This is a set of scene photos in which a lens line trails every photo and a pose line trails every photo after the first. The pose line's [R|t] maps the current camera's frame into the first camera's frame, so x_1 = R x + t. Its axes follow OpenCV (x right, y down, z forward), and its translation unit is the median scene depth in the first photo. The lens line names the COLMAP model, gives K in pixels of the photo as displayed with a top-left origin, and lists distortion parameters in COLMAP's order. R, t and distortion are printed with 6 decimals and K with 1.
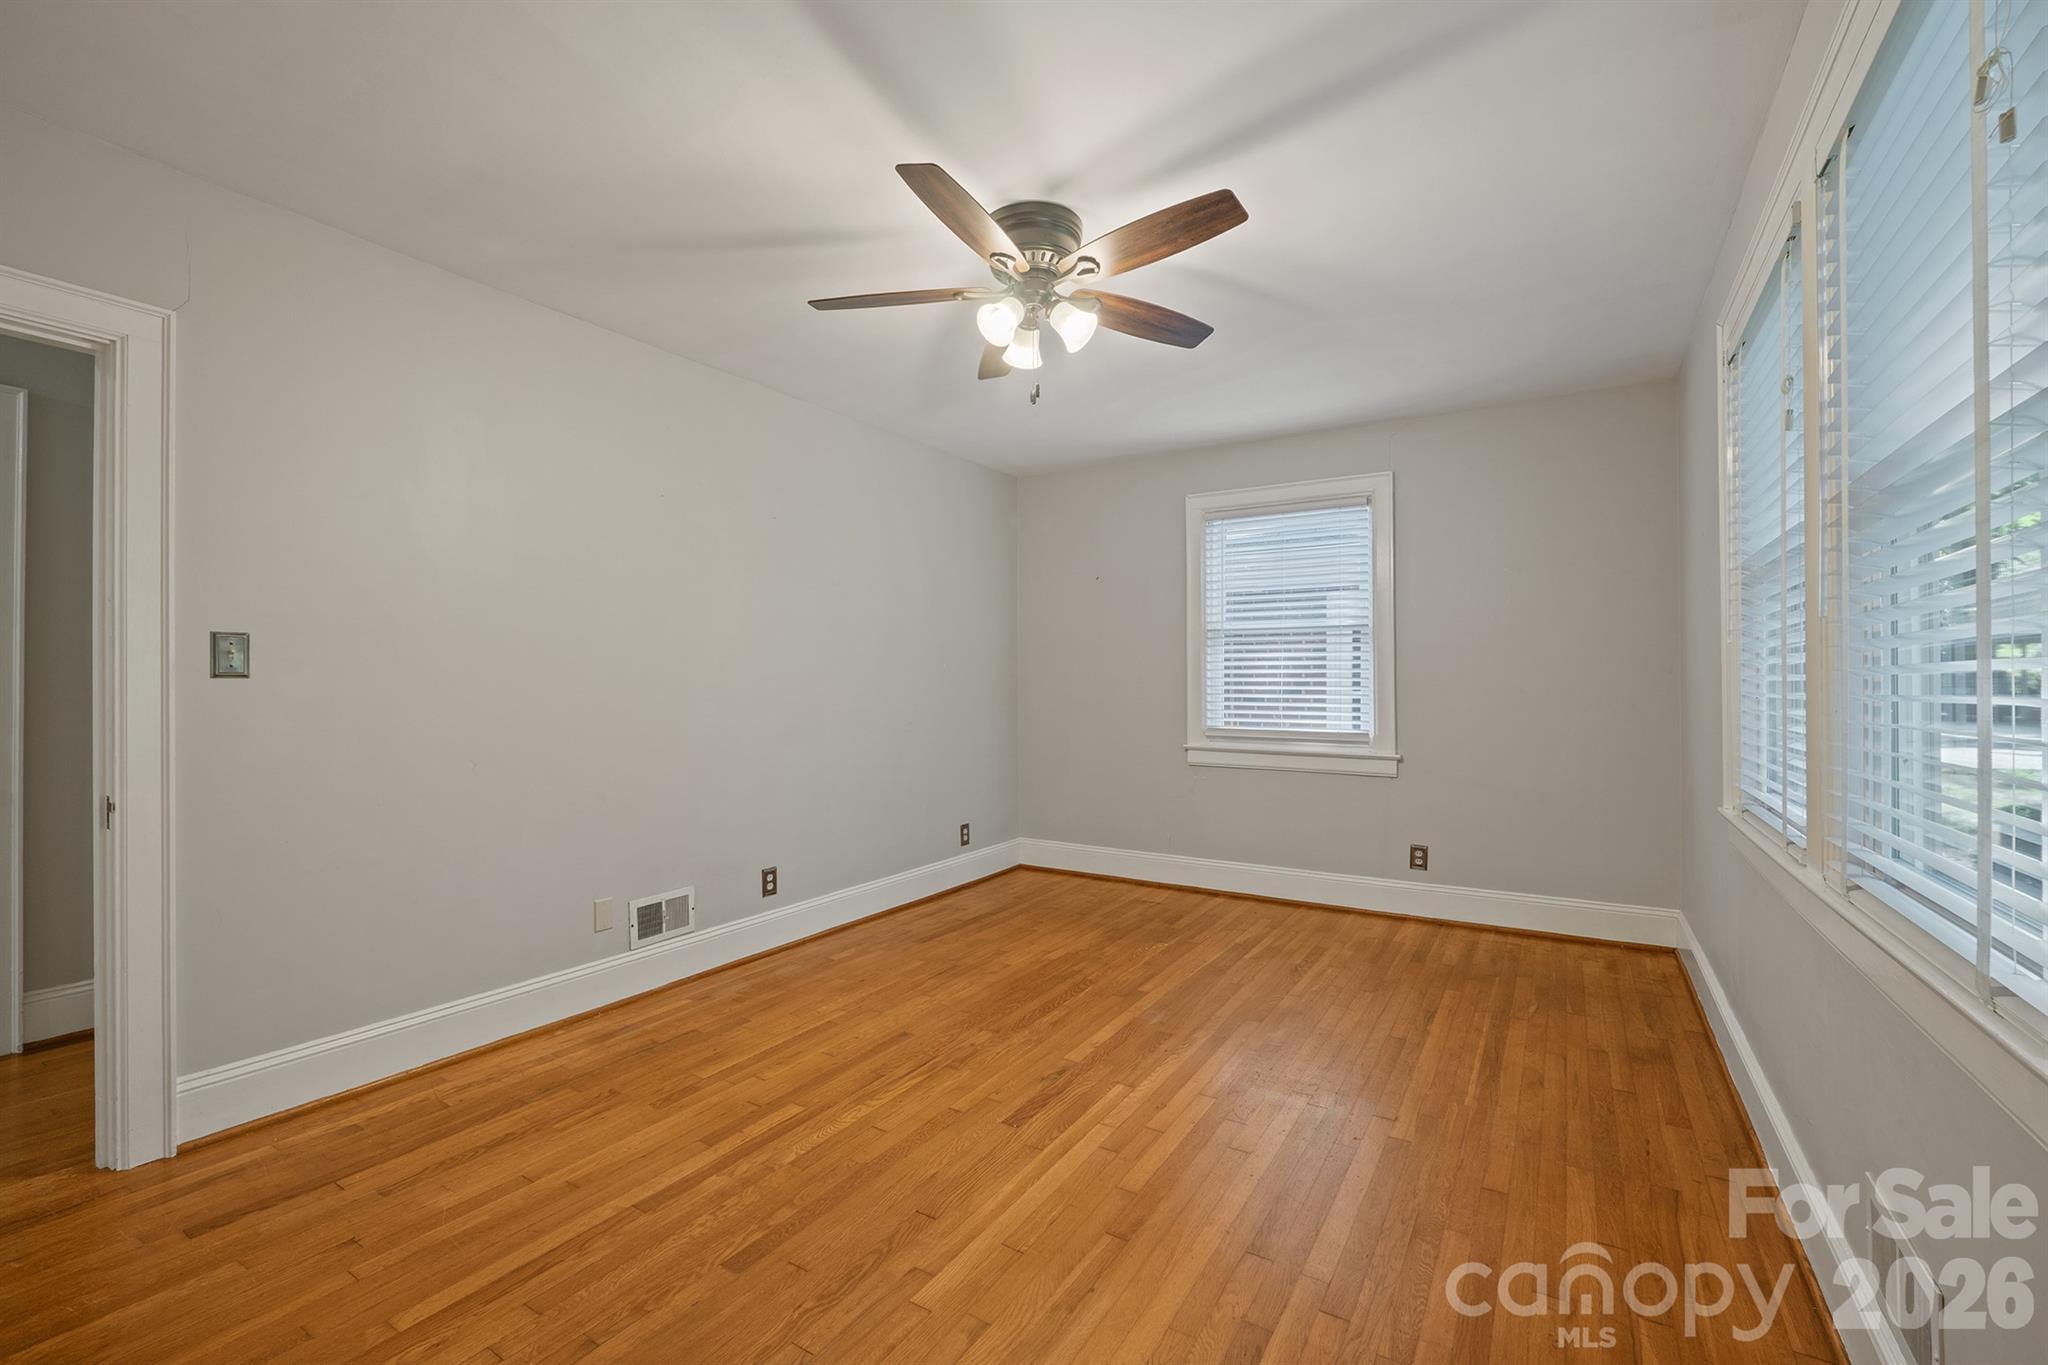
lens RADIAL K [[862.1, 0, 1025.2], [0, 862.1, 680.7], [0, 0, 1]] dist [-0.007461, -0.000106]
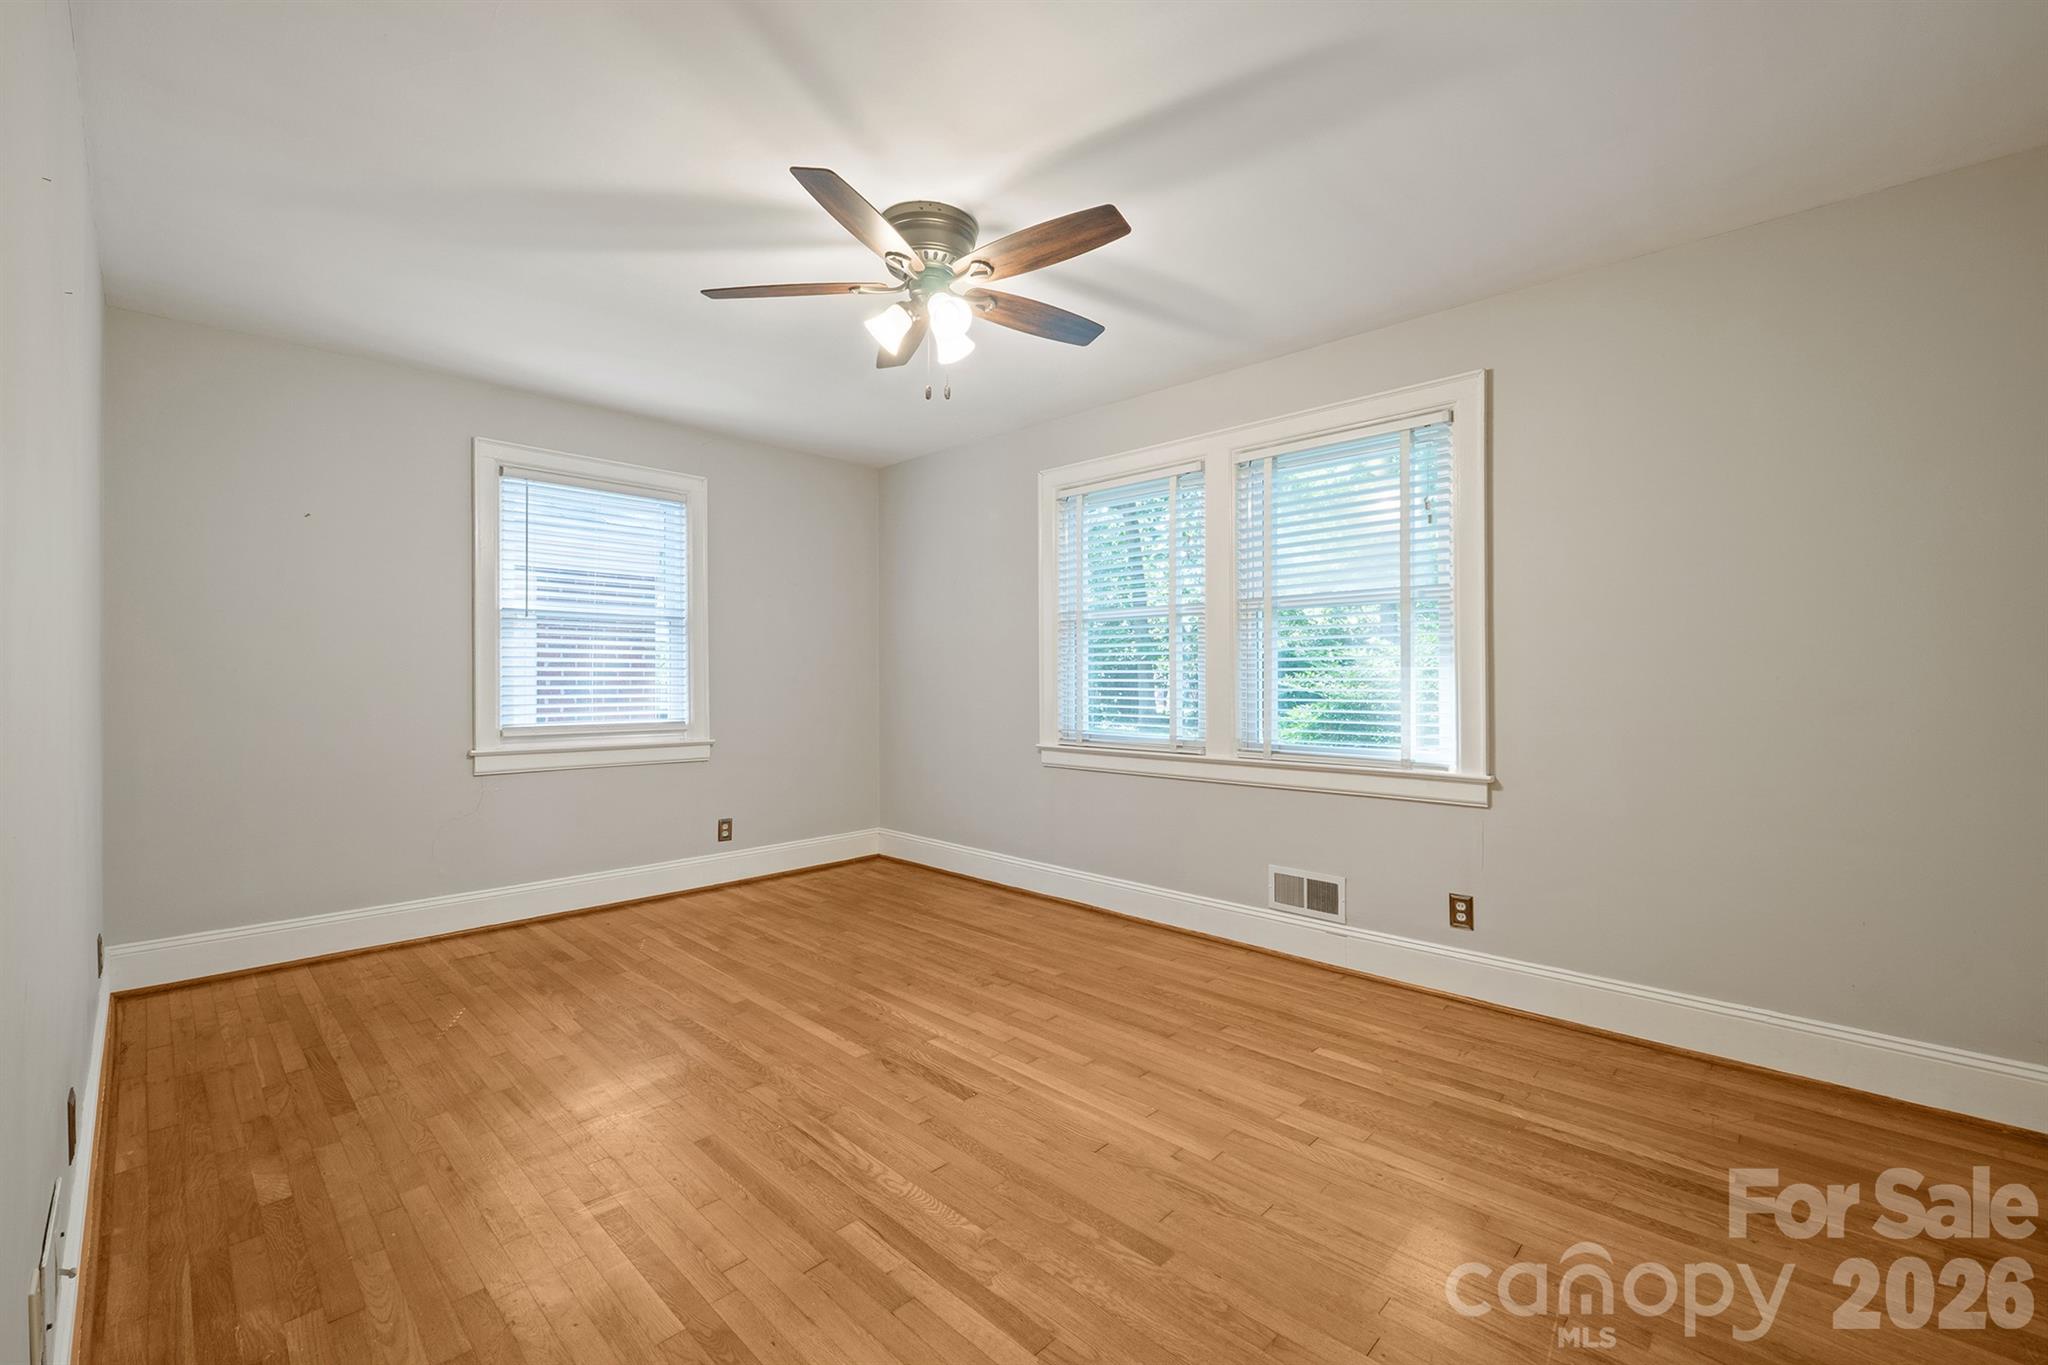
lens RADIAL K [[857.3, 0, 1029.5], [0, 857.3, 667.4], [0, 0, 1]] dist [-0.008969, -0.000121]
pose [[0.205748, 0.008302, 0.978570, -0.724007], [-0.002256, 0.999965, -0.008009, 0.004044], [-0.978602, -0.000560, 0.205760, 0.510047]]
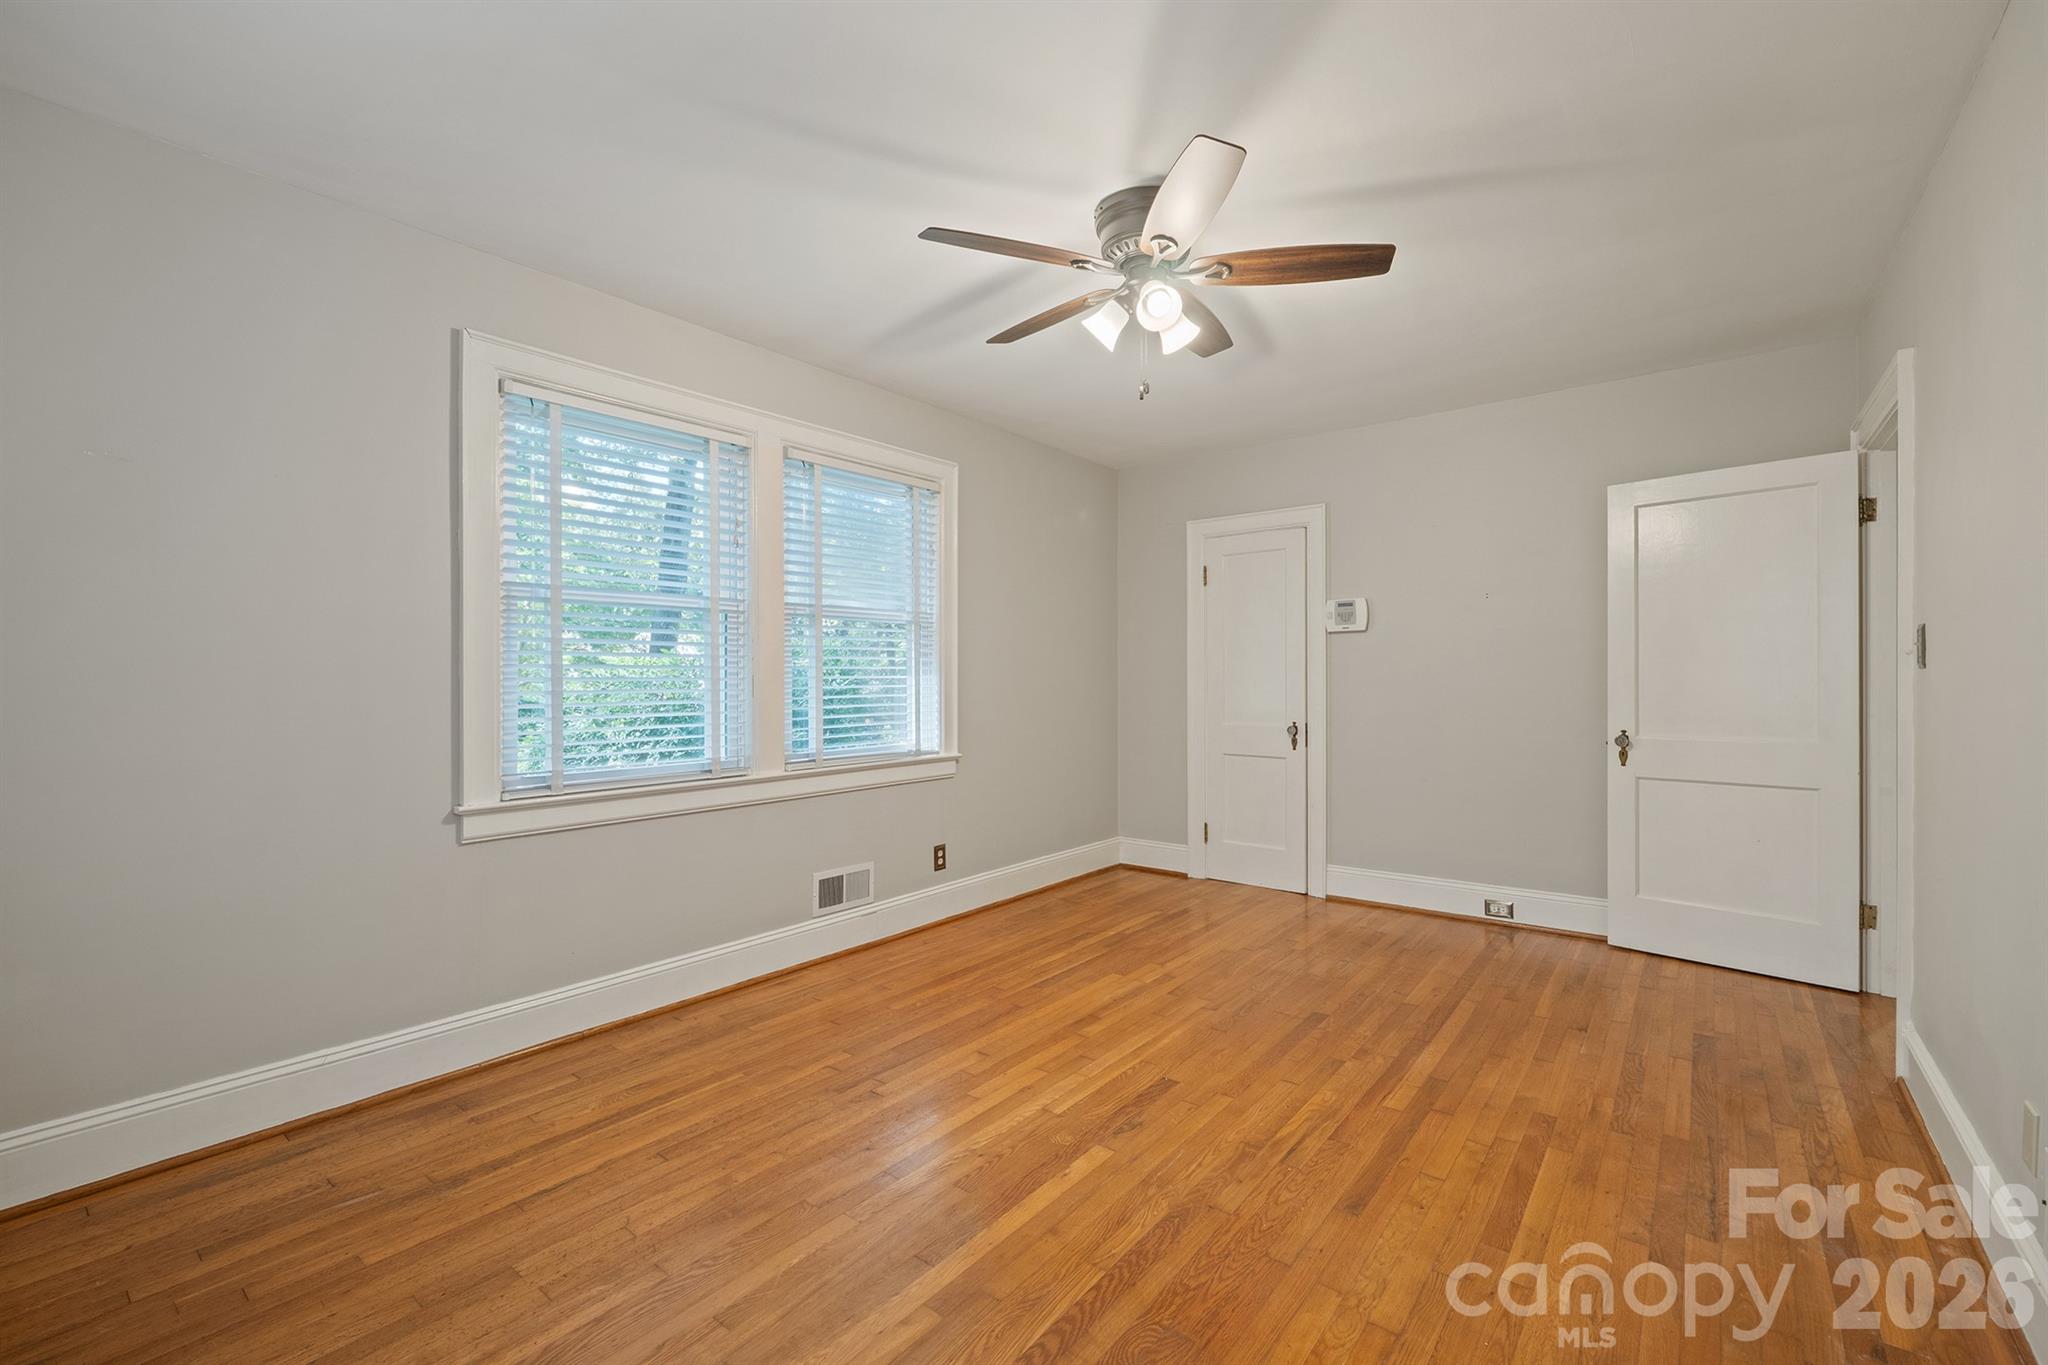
lens RADIAL K [[862.1, 0, 1025.2], [0, 862.1, 680.7], [0, 0, 1]] dist [-0.007461, -0.000106]
pose [[-0.993565, 0.005591, 0.113123, 0.028730], [0.005447, 0.999984, -0.001575, 0.004433], [-0.113130, -0.000948, -0.993580, 1.502791]]
